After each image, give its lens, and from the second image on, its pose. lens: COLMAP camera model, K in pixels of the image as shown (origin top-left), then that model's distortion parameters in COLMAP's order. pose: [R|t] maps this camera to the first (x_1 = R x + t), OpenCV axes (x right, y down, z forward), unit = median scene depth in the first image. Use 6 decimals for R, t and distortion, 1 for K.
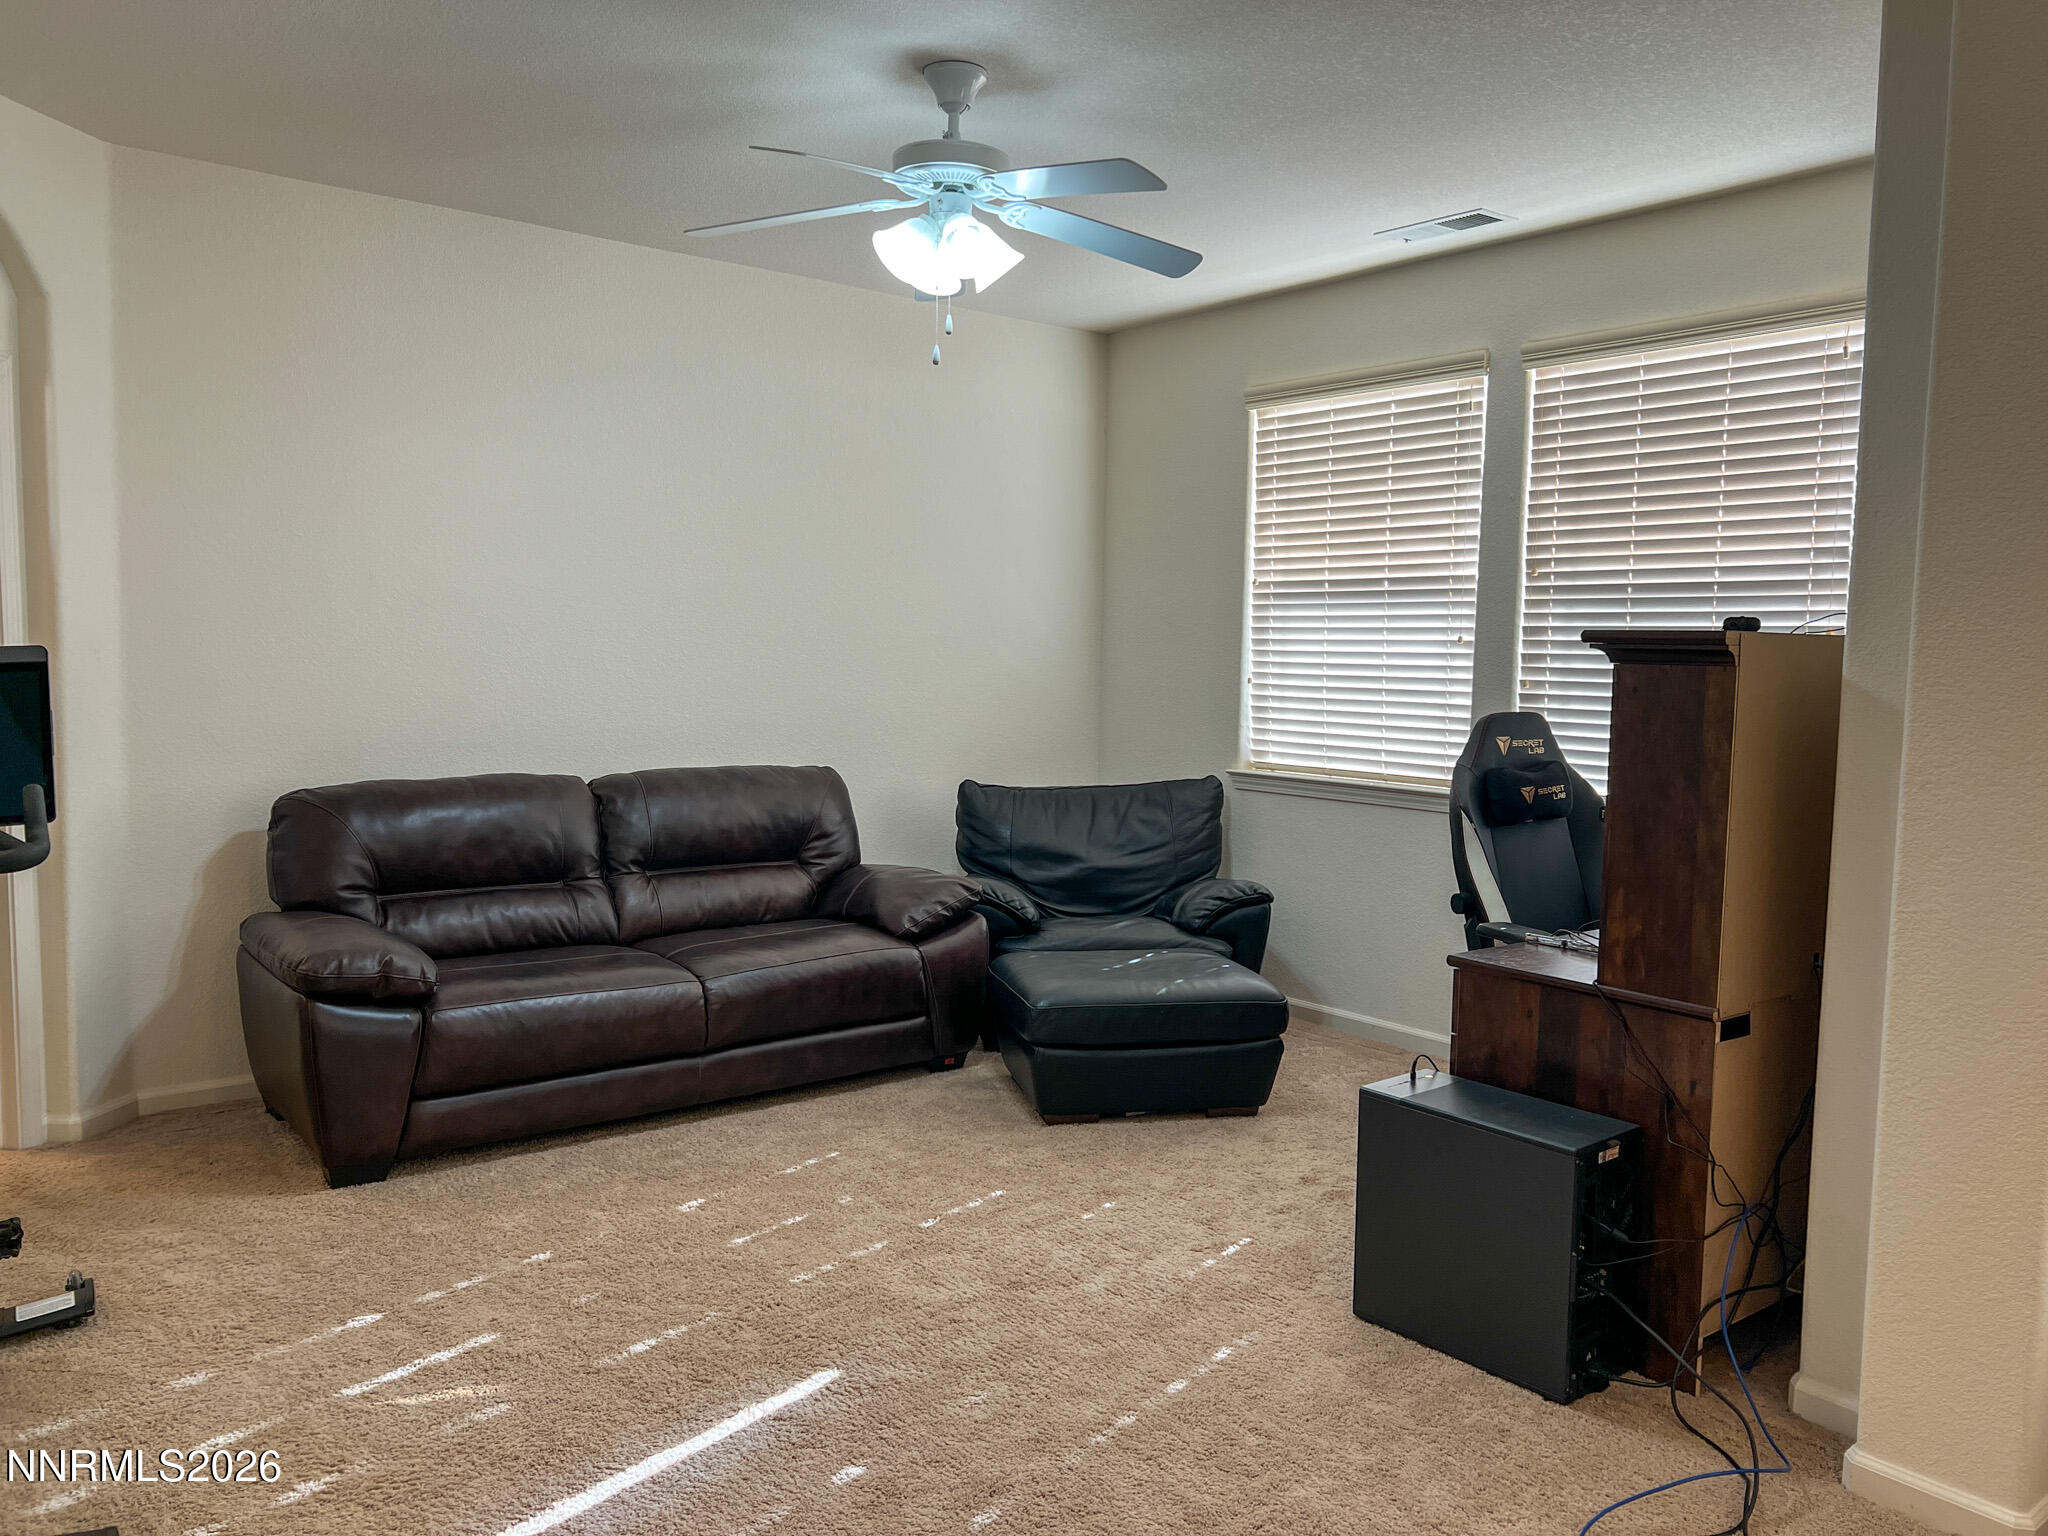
lens RADIAL K [[1566.3, 0, 1020.6], [0, 1566.3, 780.4], [0, 0, 1]] dist [0.051887, -0.083258]
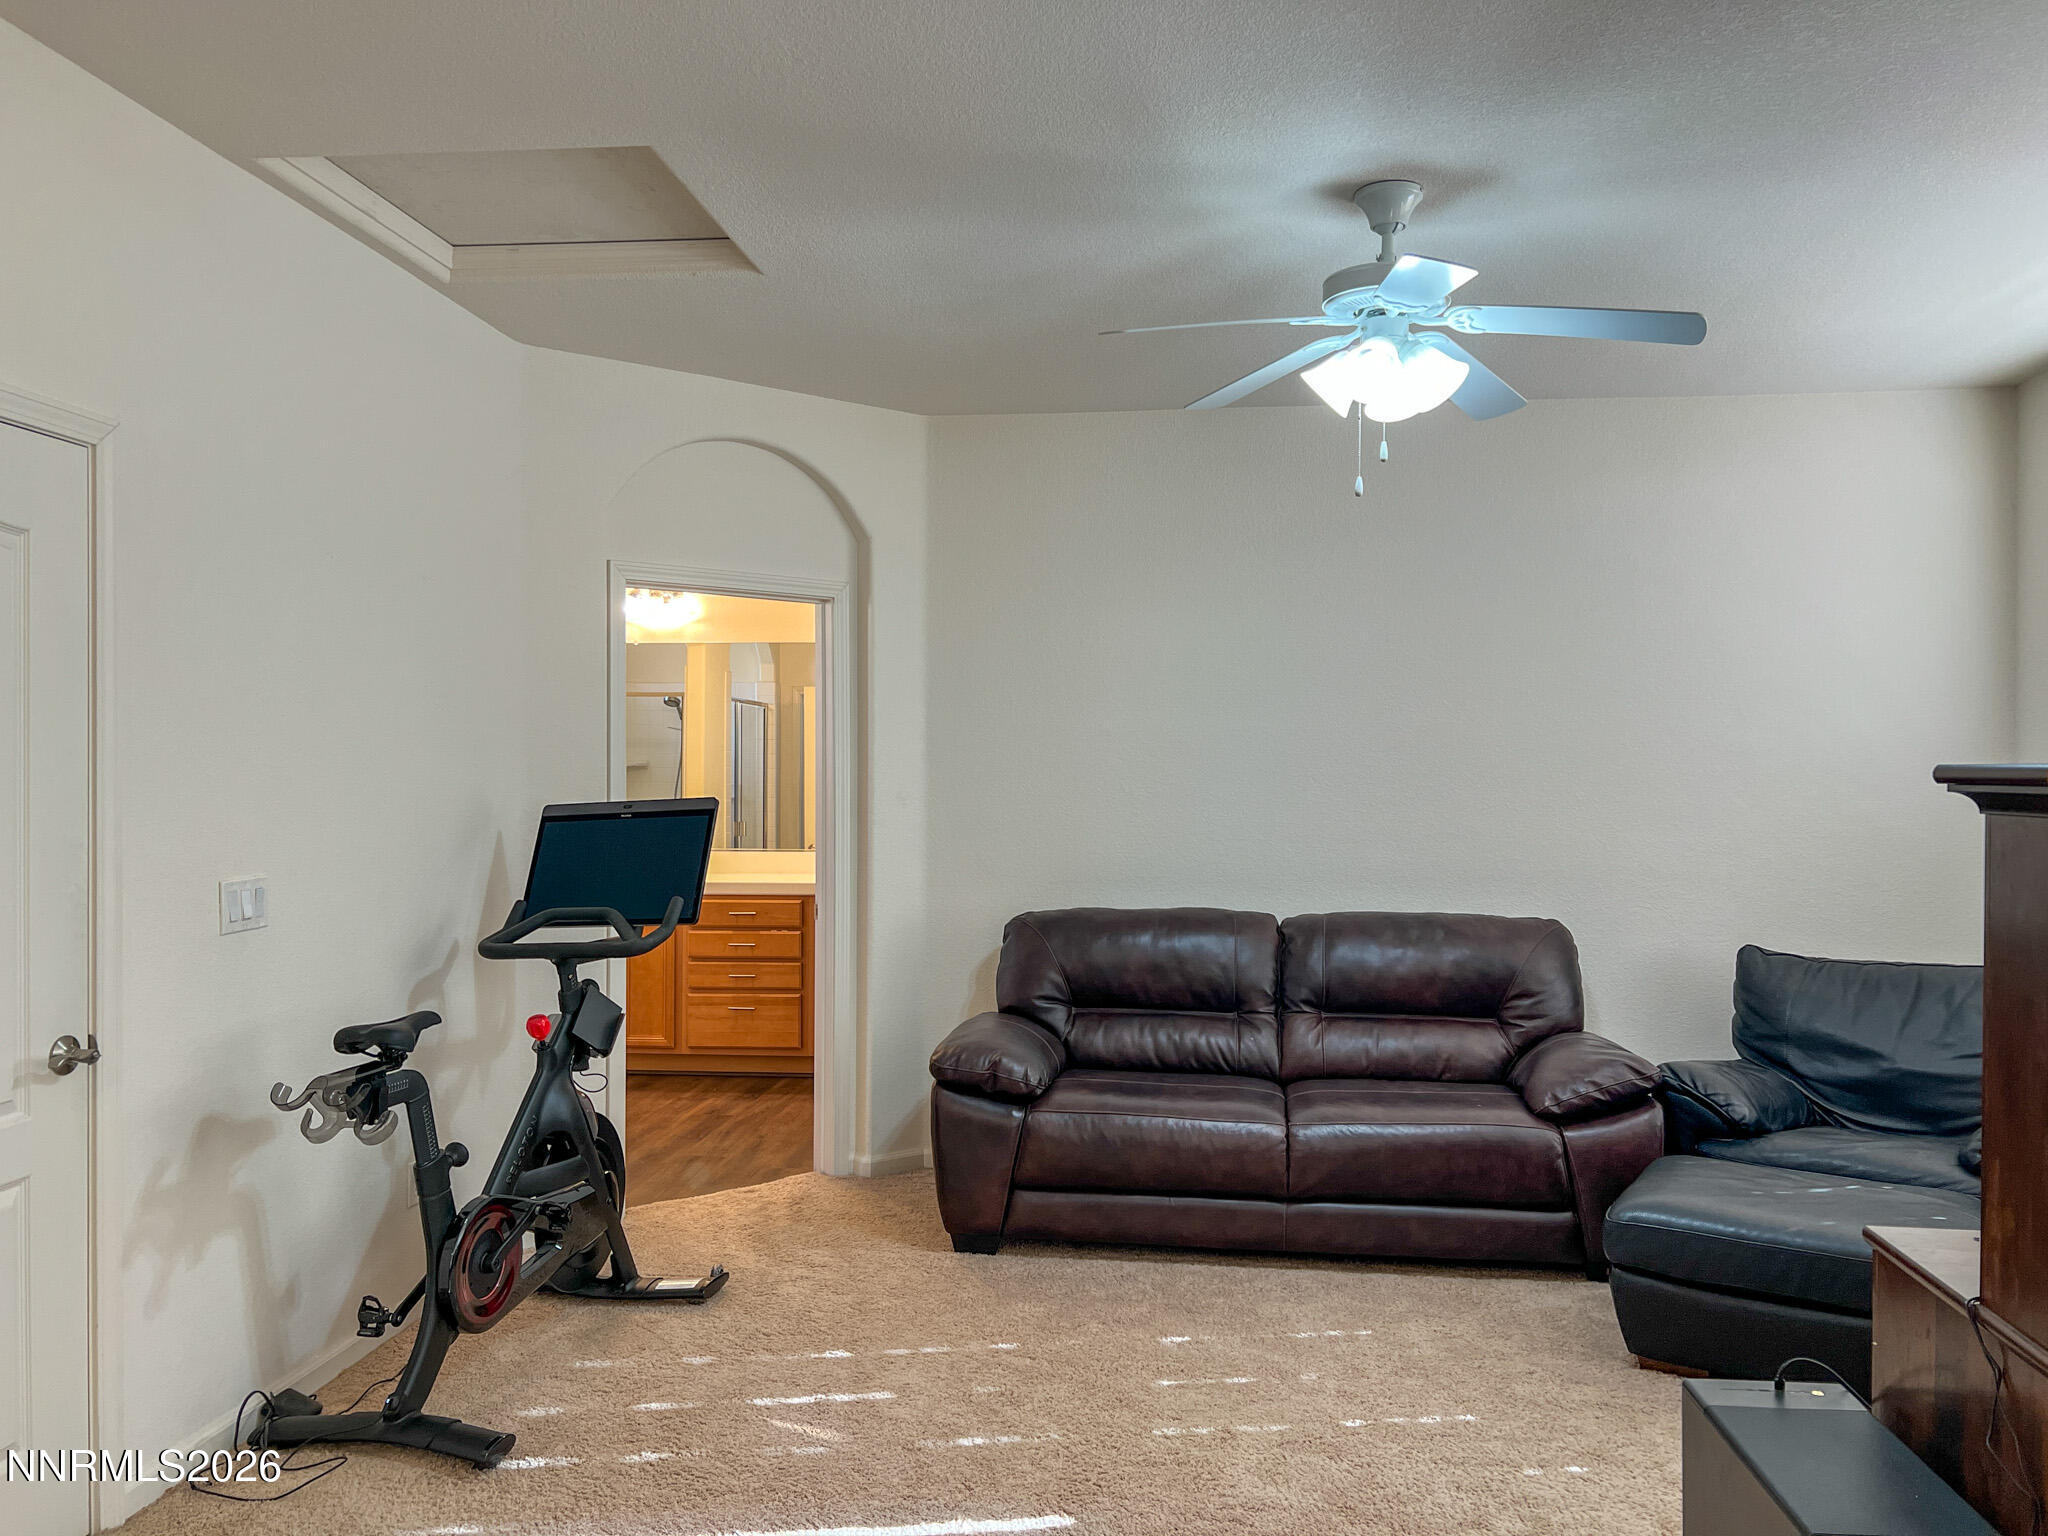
lens RADIAL K [[1566.3, 0, 1020.6], [0, 1566.3, 780.4], [0, 0, 1]] dist [0.051887, -0.083258]
pose [[0.702073, -0.006869, -0.712072, 0.373708], [-0.056780, 0.996230, -0.065592, -0.014413], [0.709838, 0.086482, 0.699036, 0.159280]]
